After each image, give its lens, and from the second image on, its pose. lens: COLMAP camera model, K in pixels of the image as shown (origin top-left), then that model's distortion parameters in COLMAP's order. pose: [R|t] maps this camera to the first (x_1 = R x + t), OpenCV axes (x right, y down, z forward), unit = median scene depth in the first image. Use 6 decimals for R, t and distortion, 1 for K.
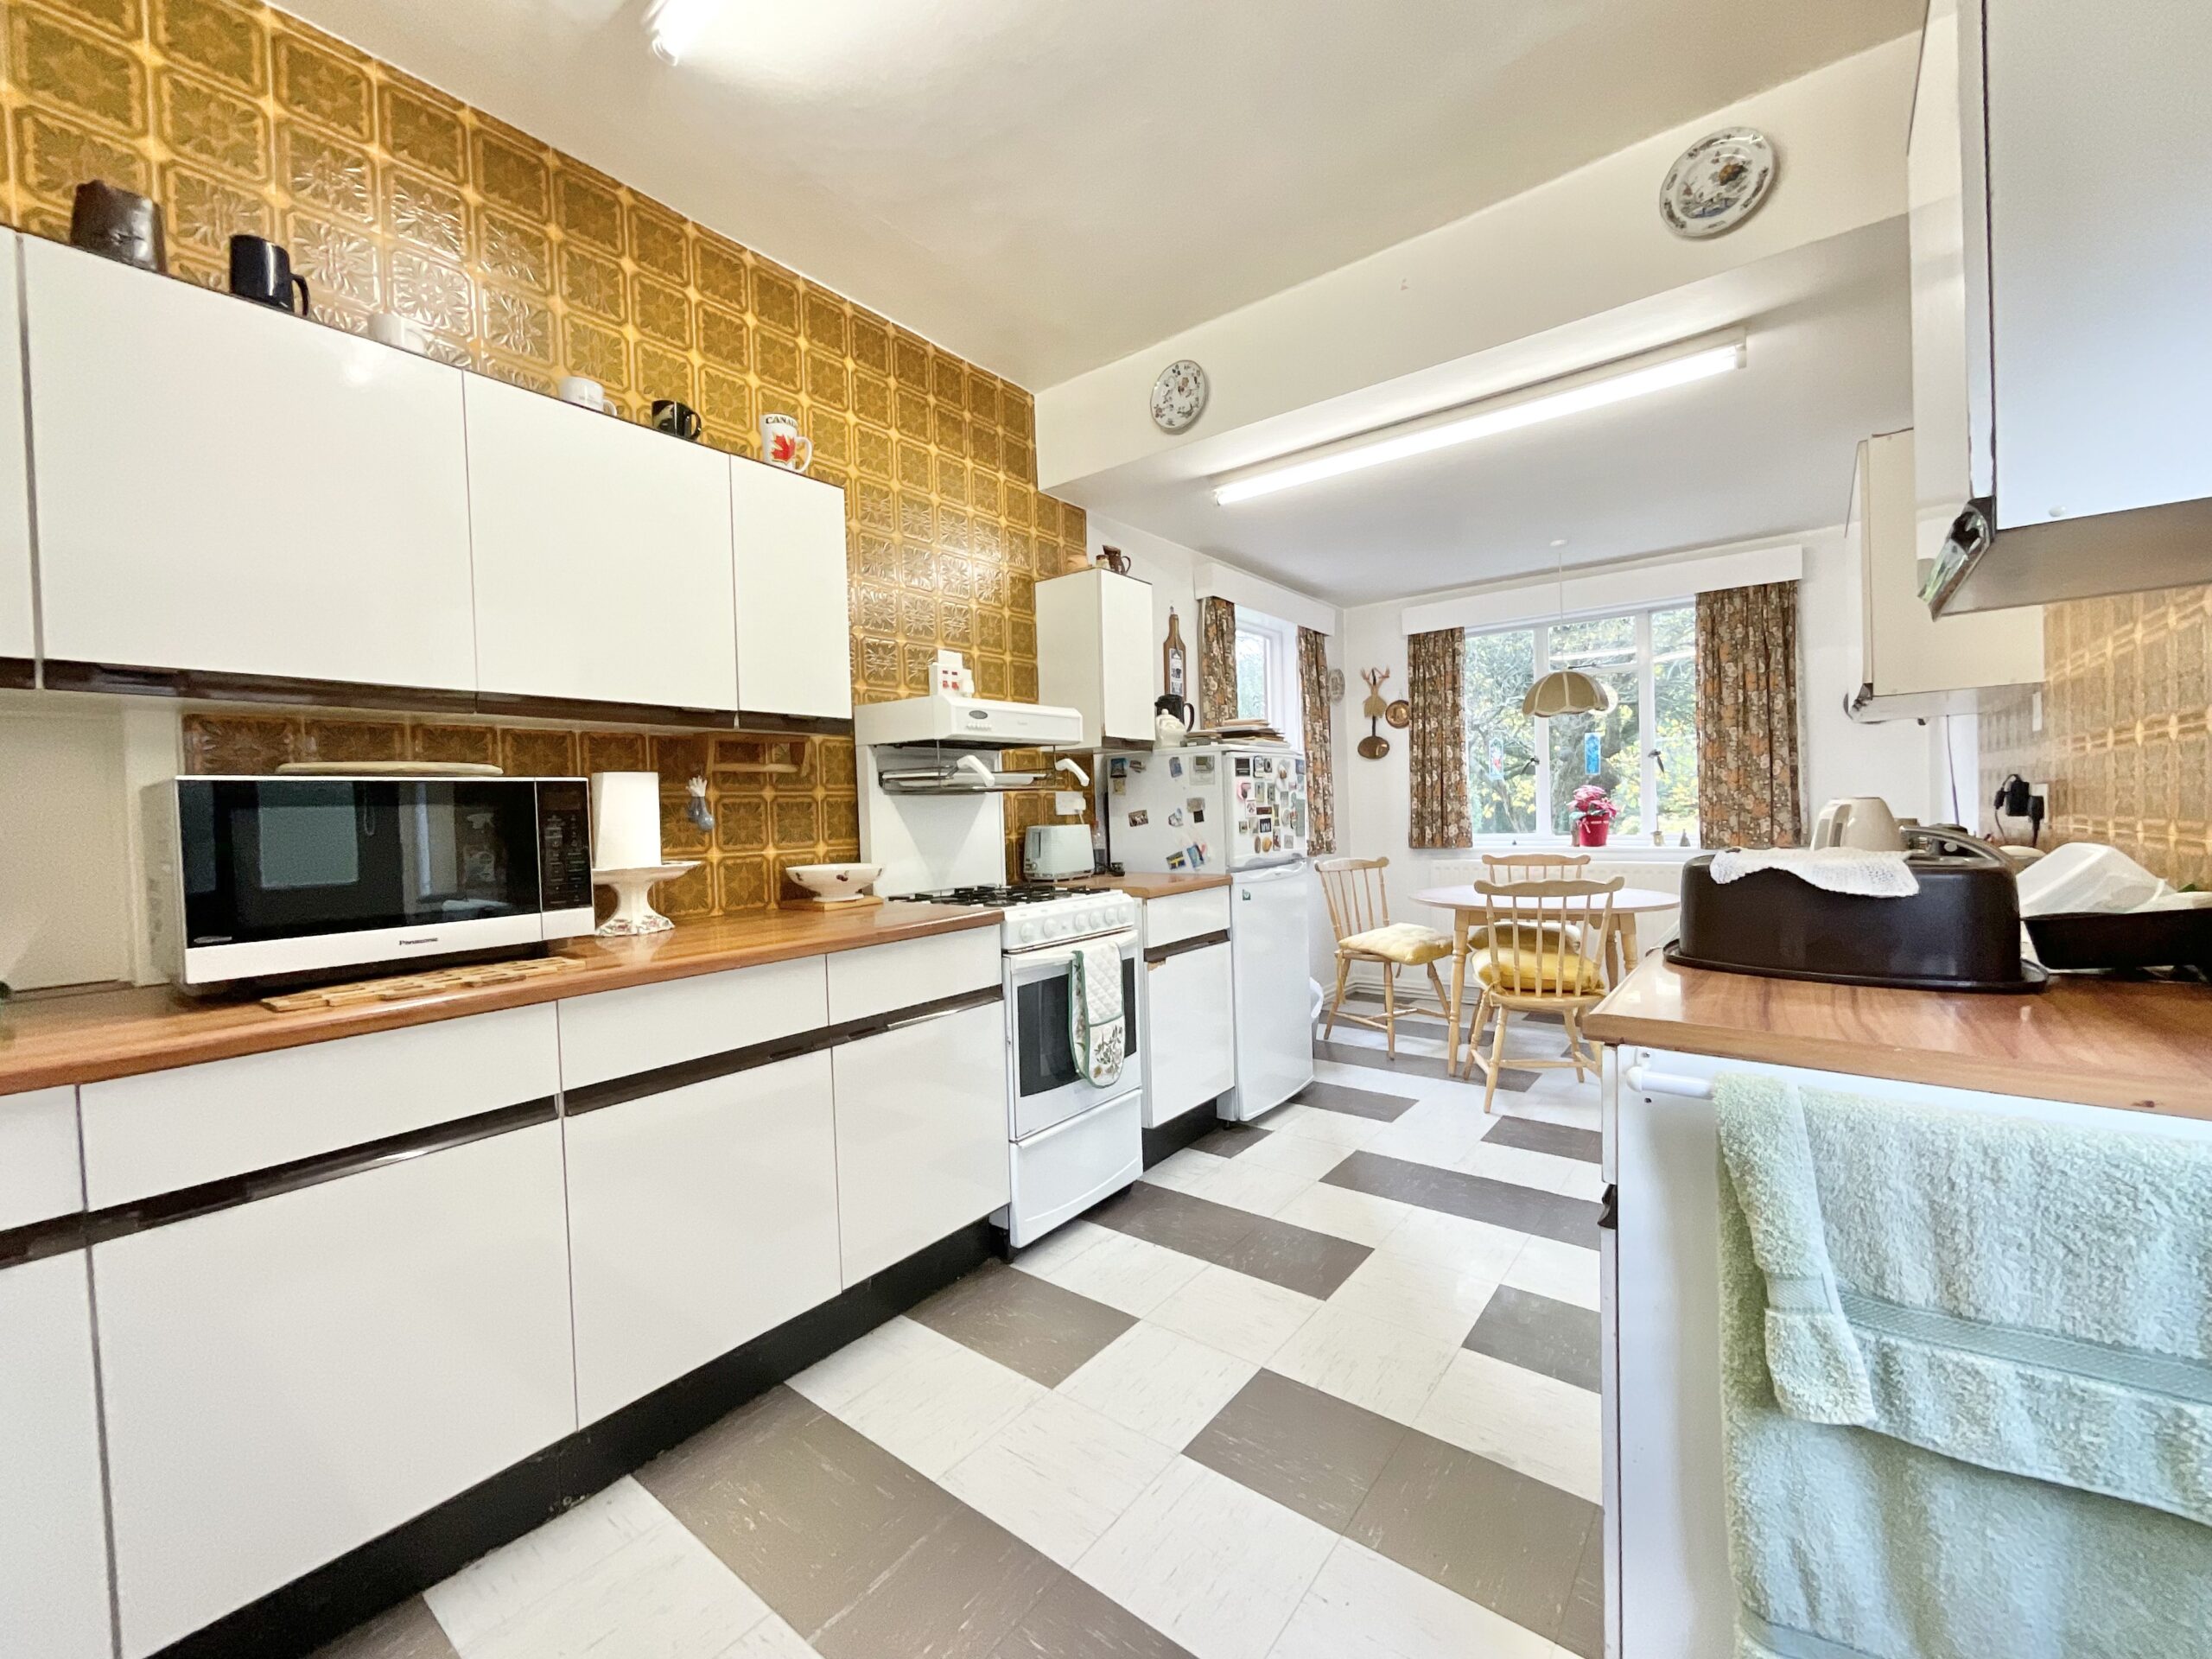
lens RADIAL K [[894.2, 0, 1106.6], [0, 894.2, 827.7], [0, 0, 1]] dist [-0.004368, 0.000497]
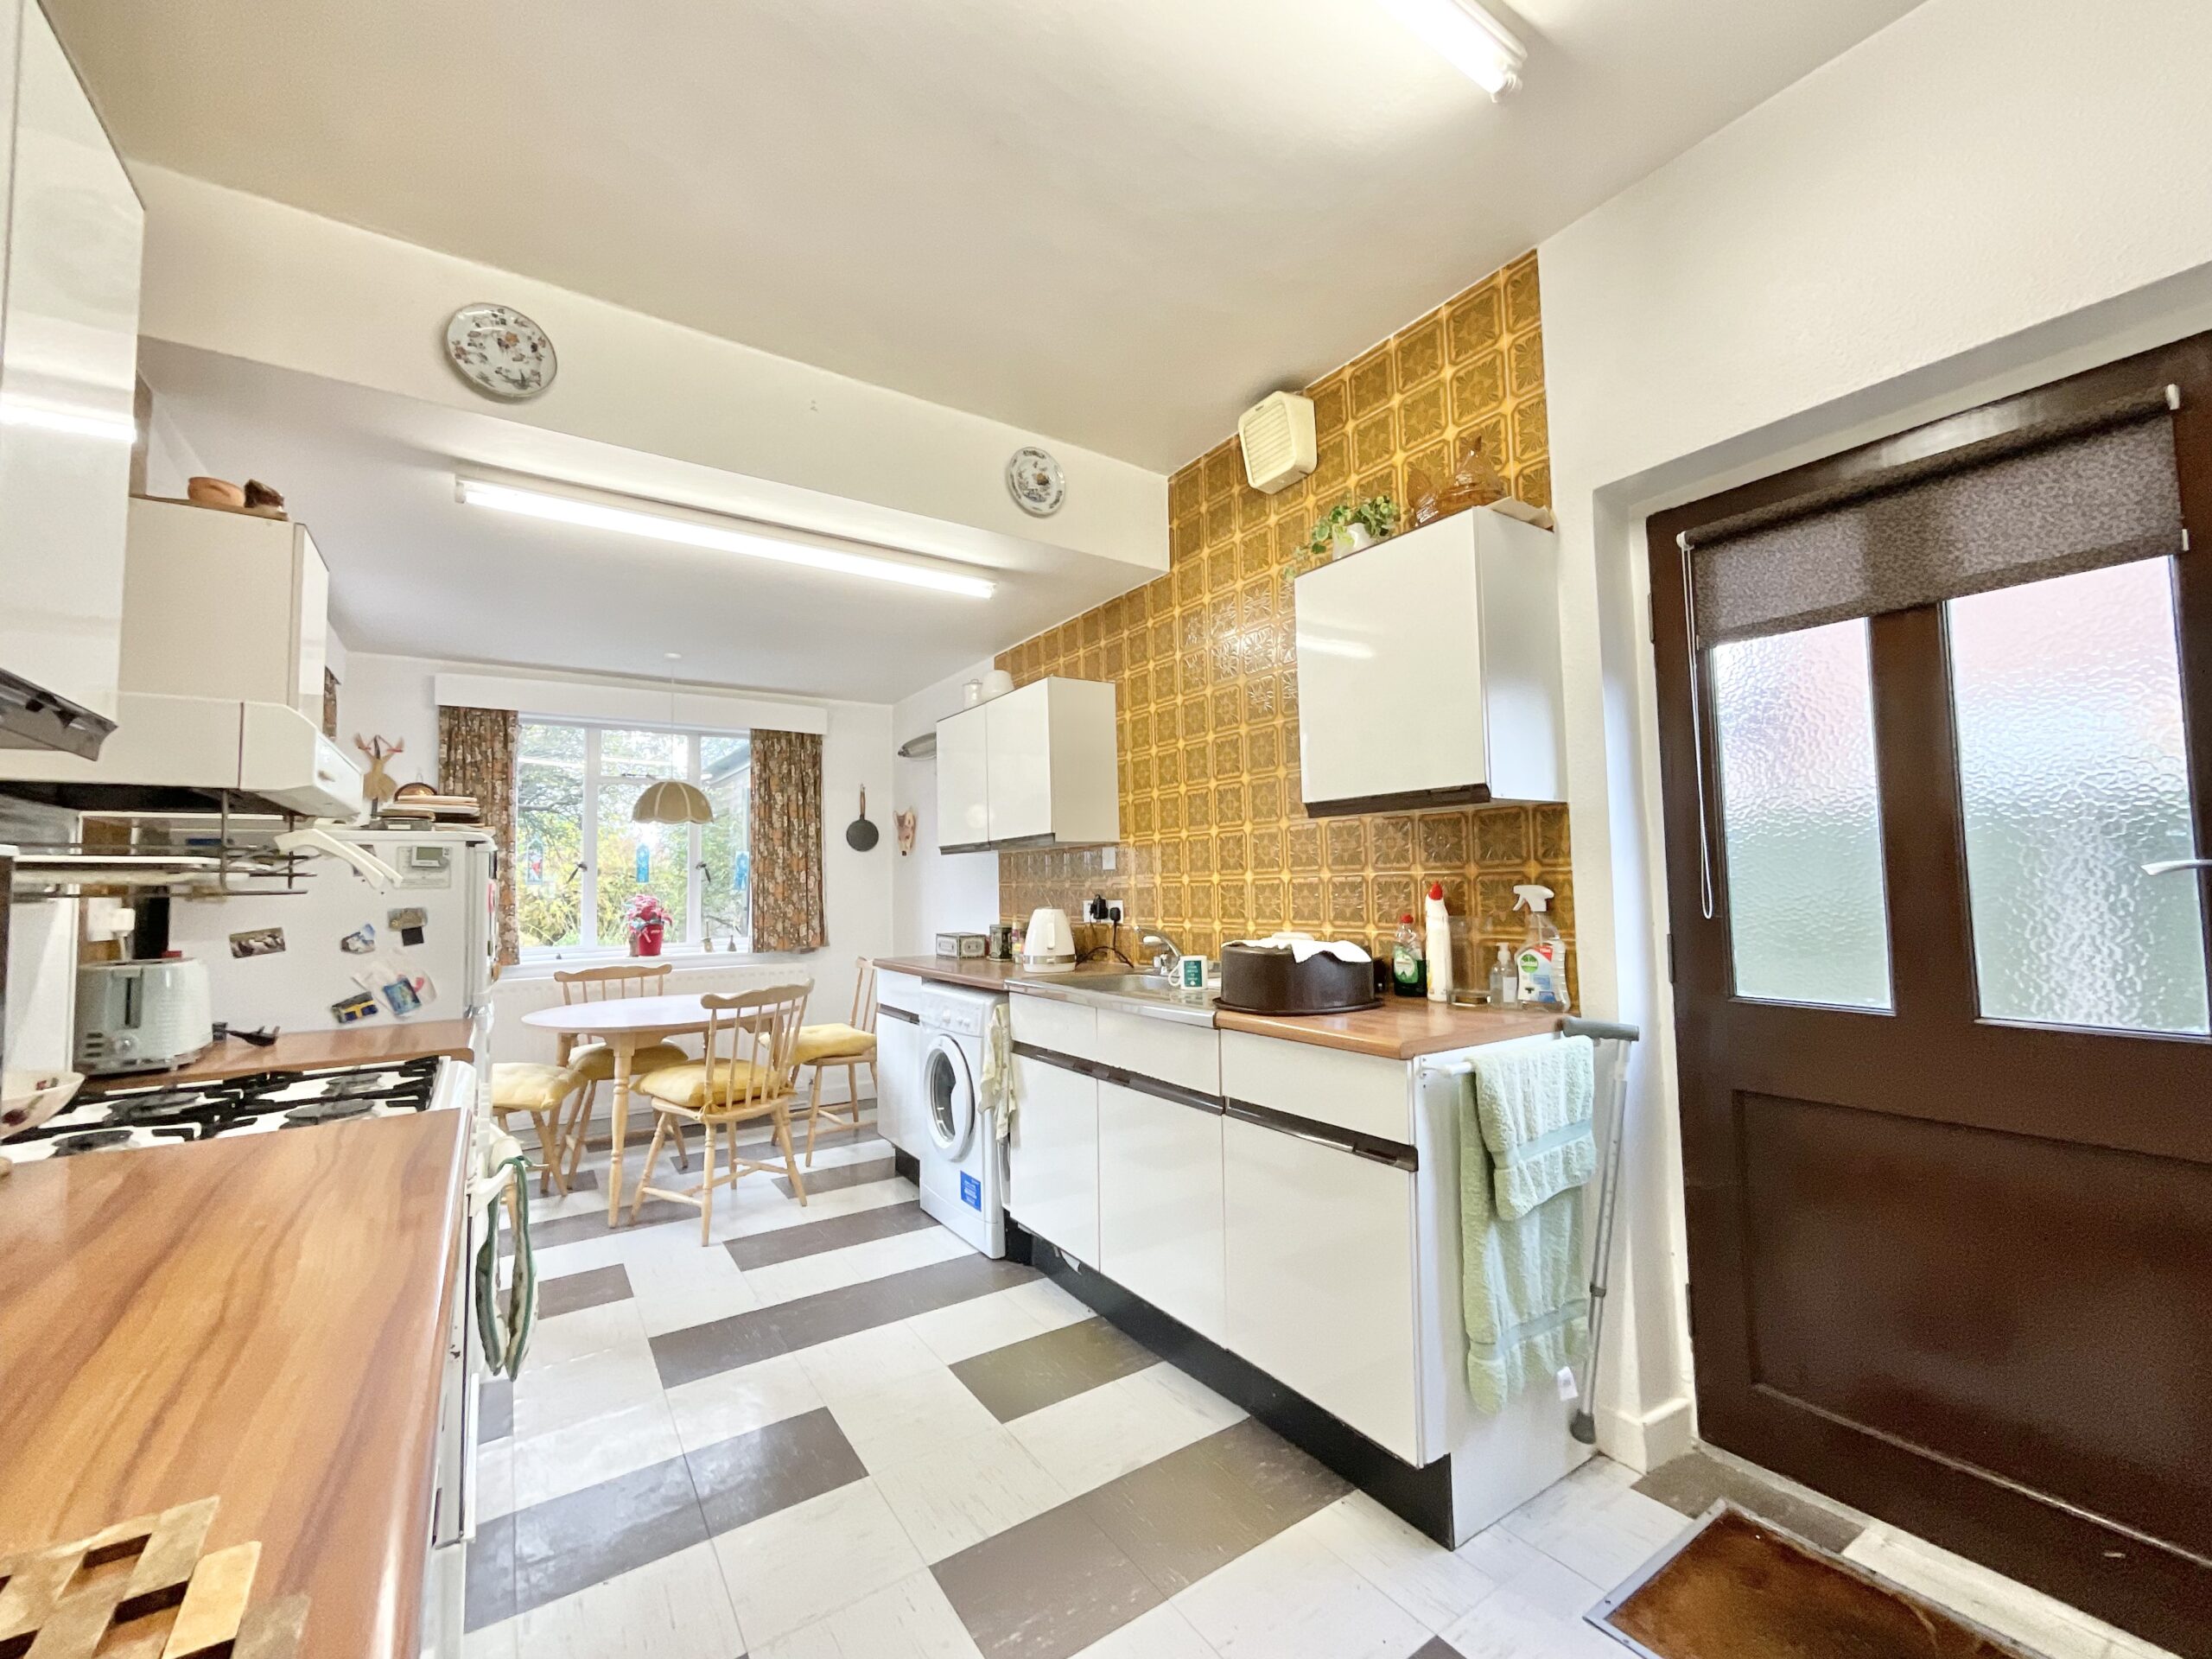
lens RADIAL K [[894.2, 0, 1100.4], [0, 894.2, 826.1], [0, 0, 1]] dist [-0.004368, 0.000497]
pose [[0.310015, 0.085169, 0.946909, -0.357246], [0.030322, 0.994587, -0.099384, -0.011906], [-0.950248, 0.059523, 0.305755, 0.288831]]
